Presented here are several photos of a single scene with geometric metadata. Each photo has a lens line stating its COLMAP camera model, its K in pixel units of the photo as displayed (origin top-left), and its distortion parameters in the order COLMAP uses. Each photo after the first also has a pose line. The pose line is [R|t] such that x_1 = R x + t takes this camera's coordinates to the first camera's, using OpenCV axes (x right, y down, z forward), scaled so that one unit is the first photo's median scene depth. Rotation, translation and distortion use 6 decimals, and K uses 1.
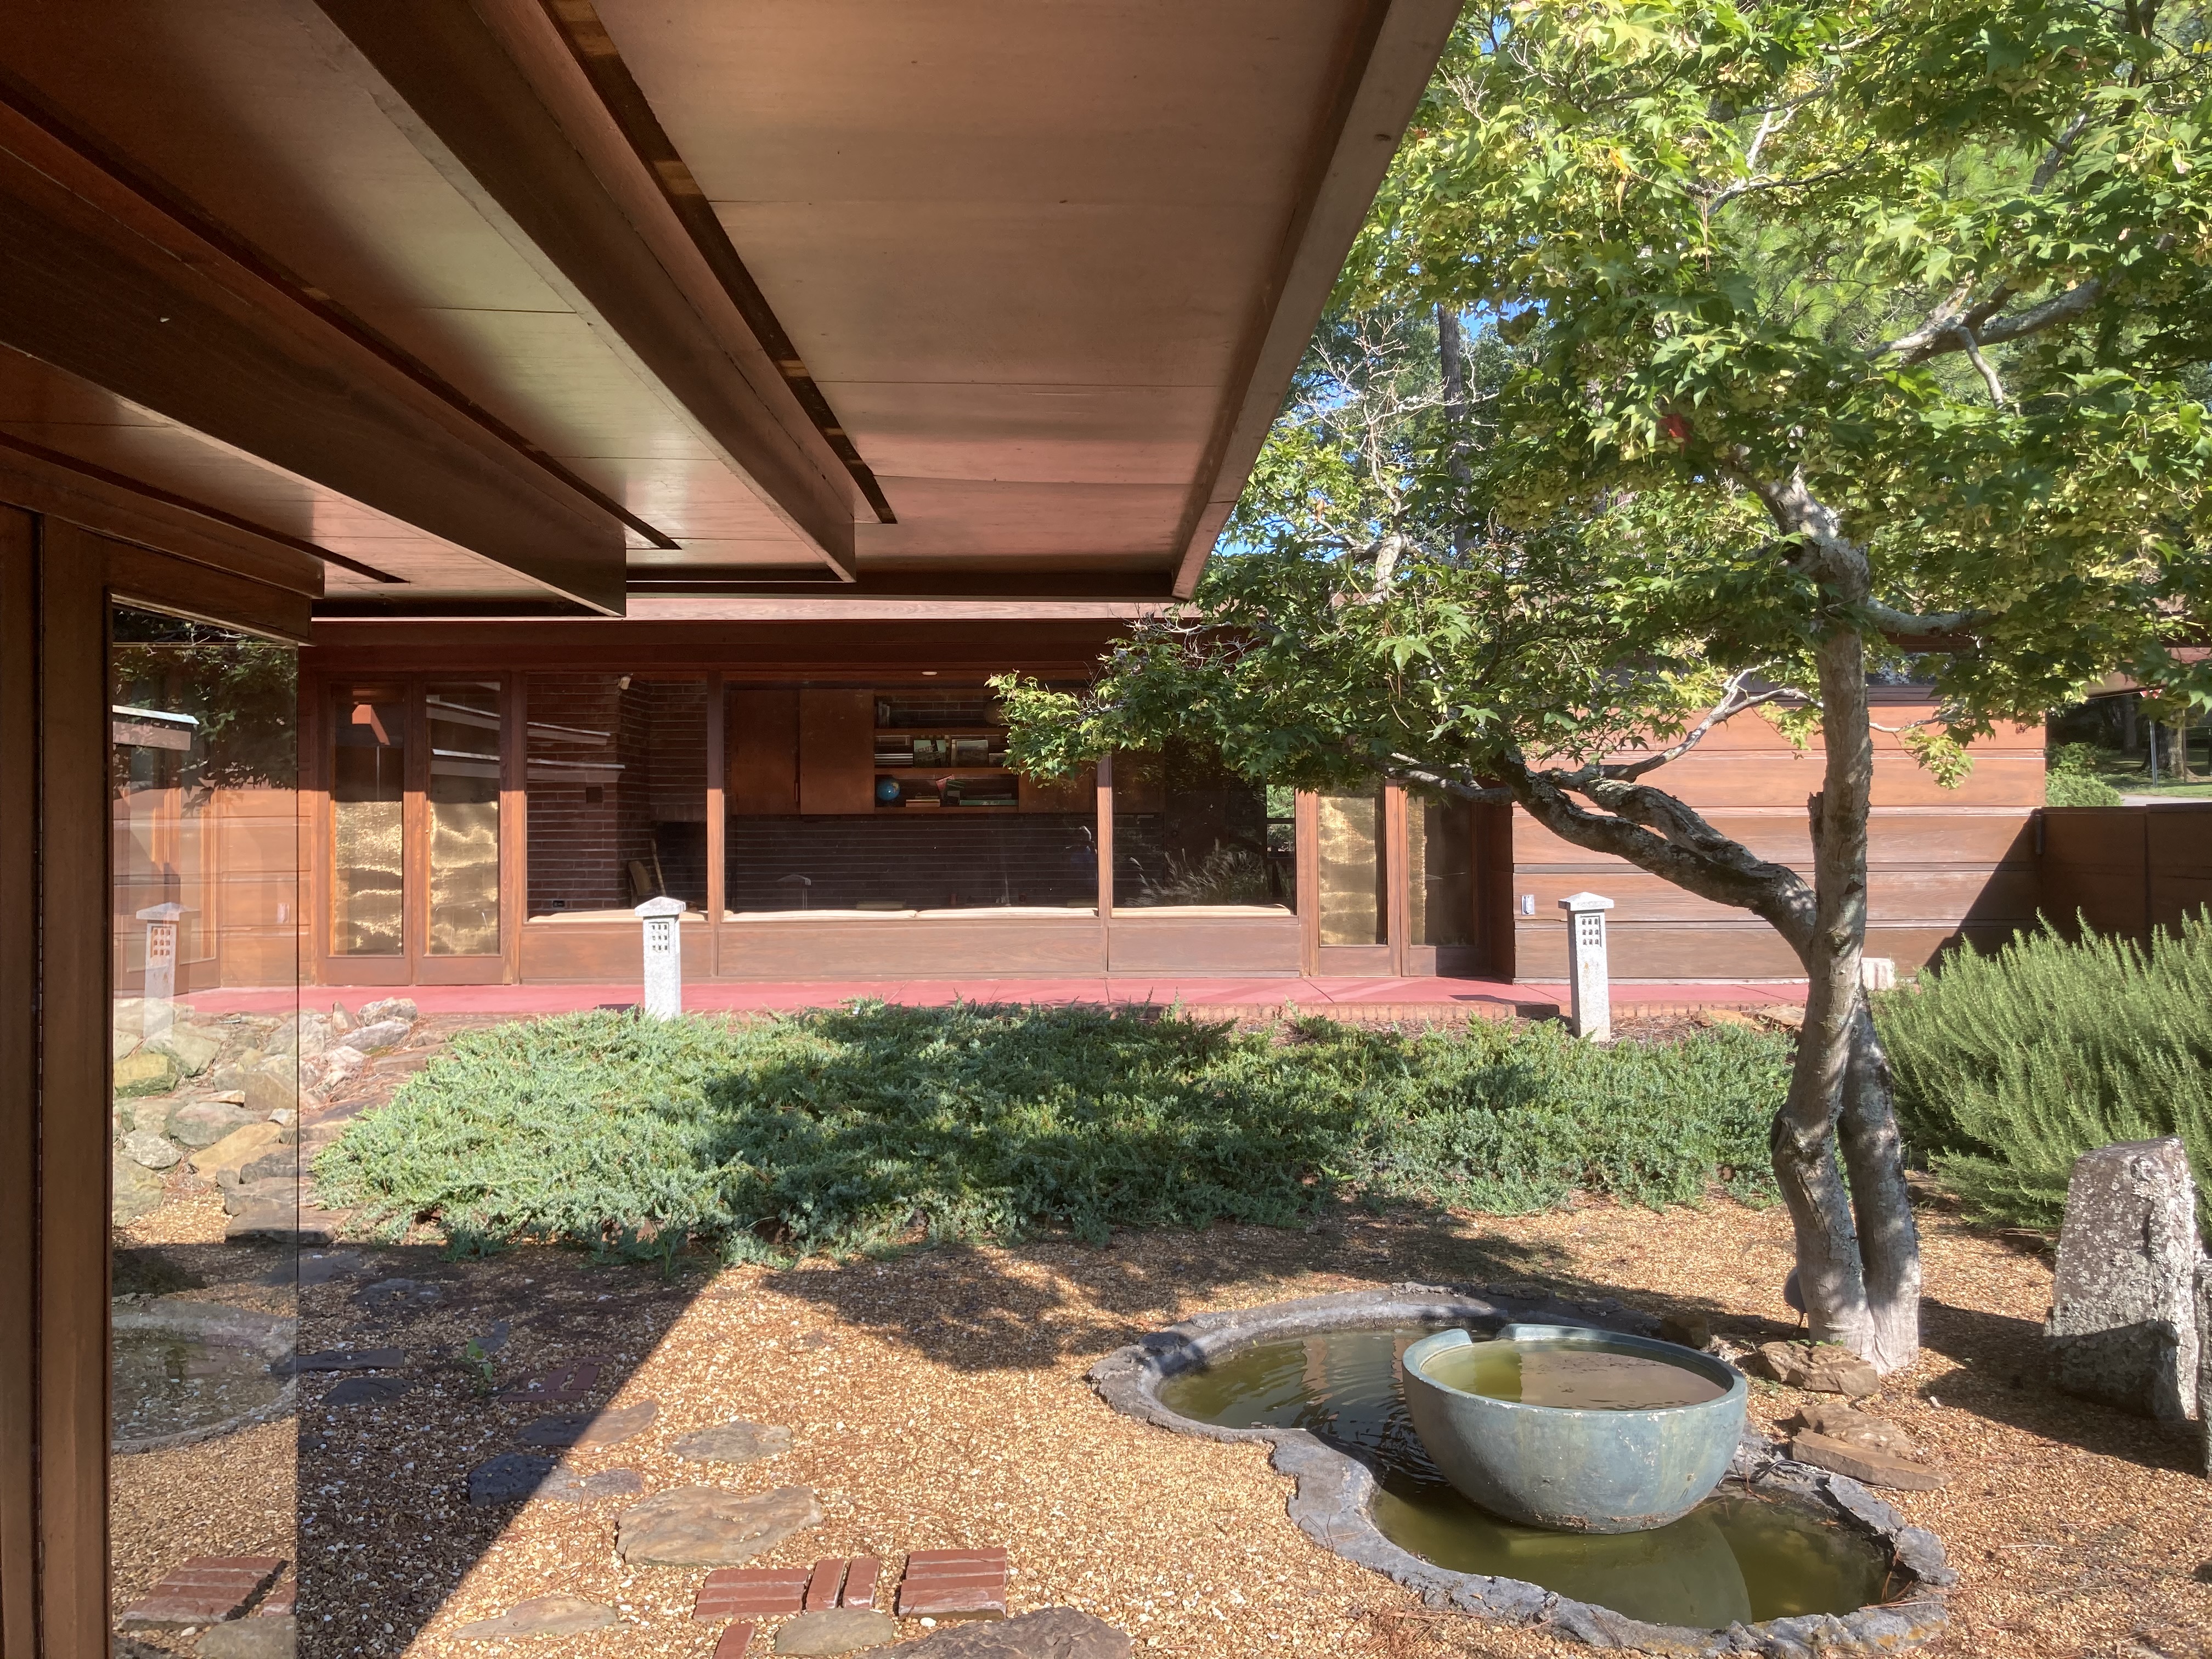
lens RADIAL K [[1804.6, 0, 1091.6], [0, 1804.6, 814.8], [0, 0, 1]] dist [0.011911, -0.000789]
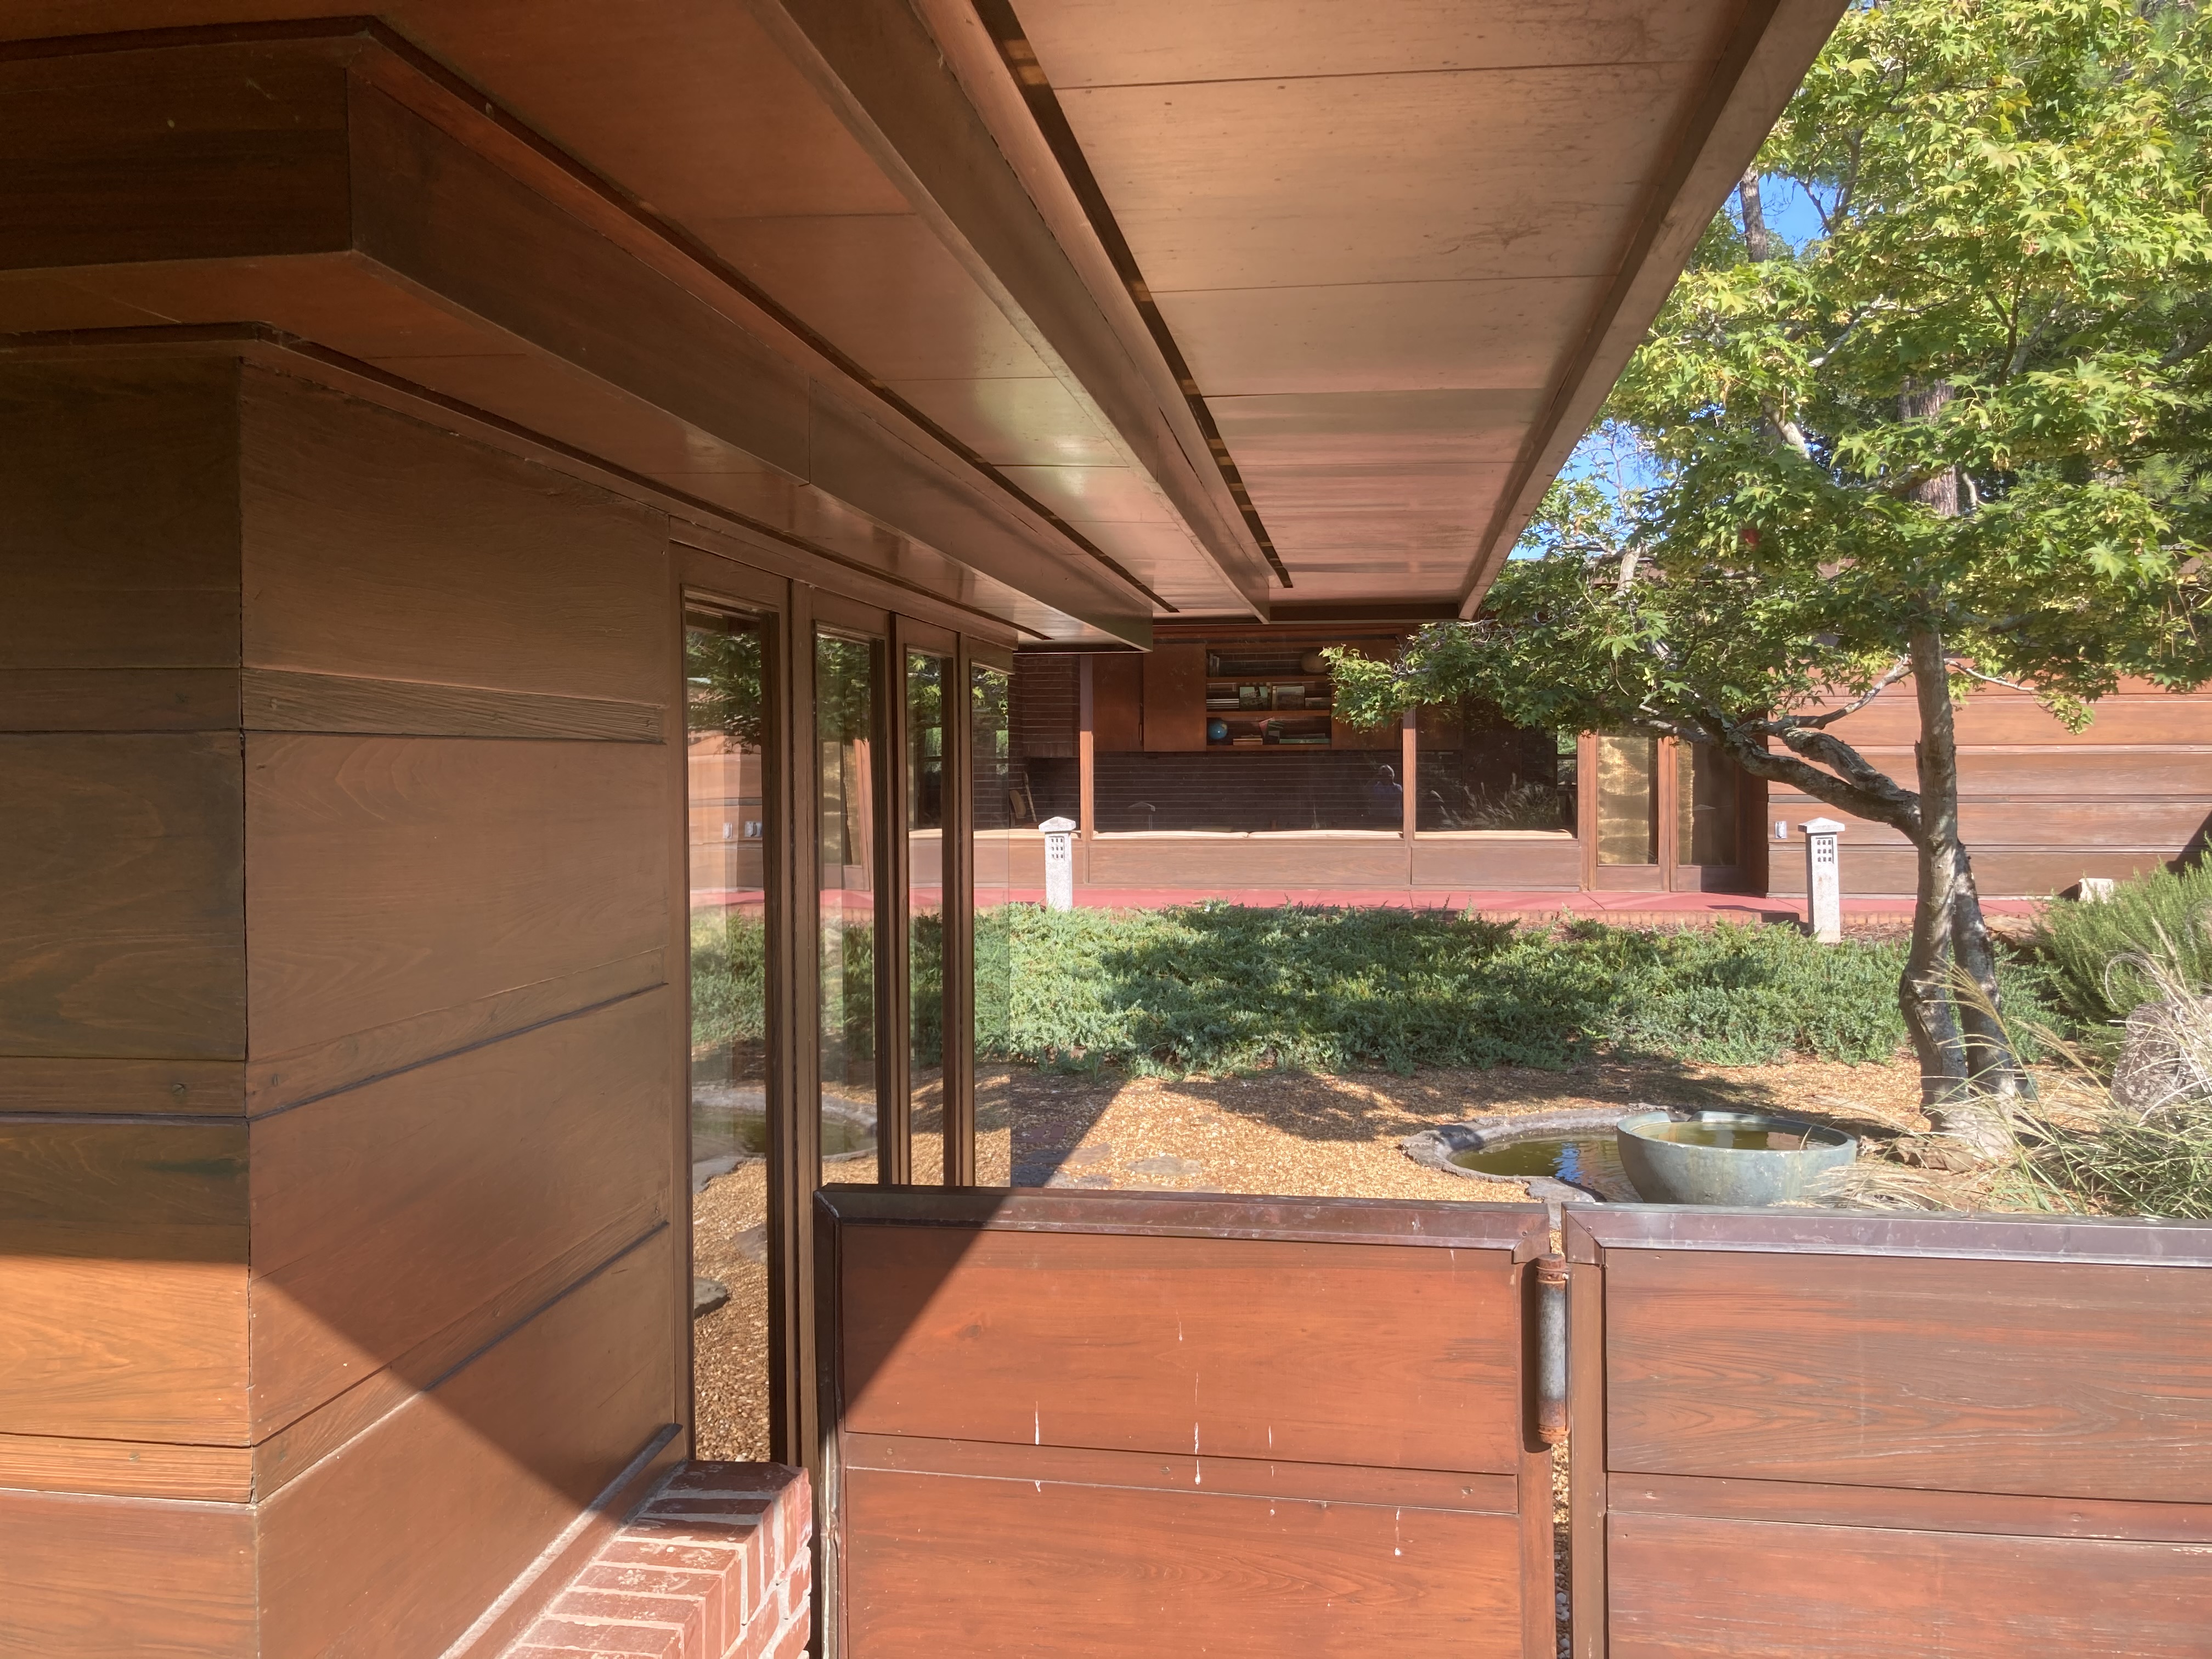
lens RADIAL K [[1799.0, 0, 1075.5], [0, 1799.0, 806.5], [0, 0, 1]] dist [0.092937, -0.368760]
pose [[0.985063, 0.005065, -0.172120, -0.006893], [0.000435, 0.999491, 0.031902, -0.003457], [0.172194, -0.031501, 0.984559, -0.322697]]
